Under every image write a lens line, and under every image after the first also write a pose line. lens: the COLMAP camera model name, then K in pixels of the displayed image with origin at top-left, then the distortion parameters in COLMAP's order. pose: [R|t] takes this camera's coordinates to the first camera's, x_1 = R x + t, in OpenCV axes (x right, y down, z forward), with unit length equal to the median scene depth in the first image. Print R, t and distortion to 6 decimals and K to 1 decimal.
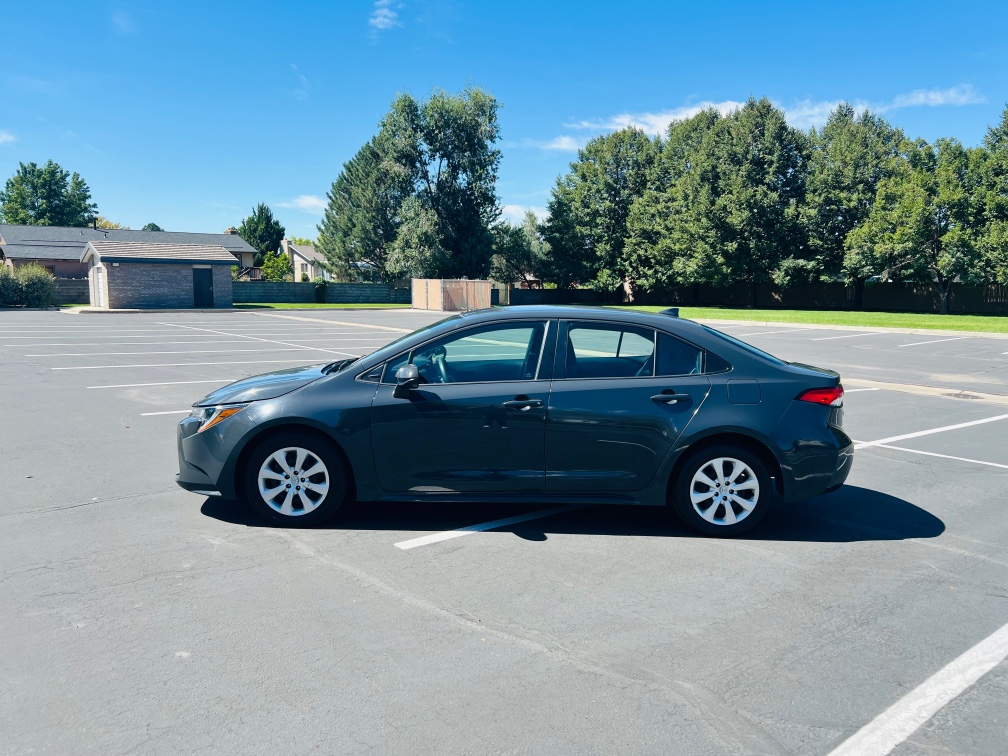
lens RADIAL K [[780.3, 0, 504.9], [0, 780.3, 377.4], [0, 0, 1]] dist [0.031086, -0.045866]
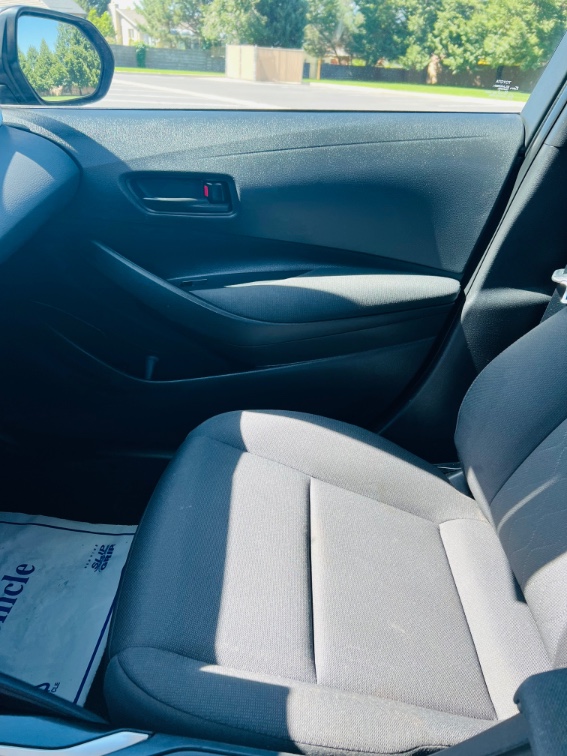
lens RADIAL K [[585.2, 0, 287.7], [0, 585.2, 381.3], [0, 0, 1]] dist [0.031086, -0.045866]
pose [[0.998093, 0.060530, -0.012120, -0.002962], [-0.051952, 0.929671, 0.364709, -0.001587], [0.033343, -0.363384, 0.931043, 0.114625]]
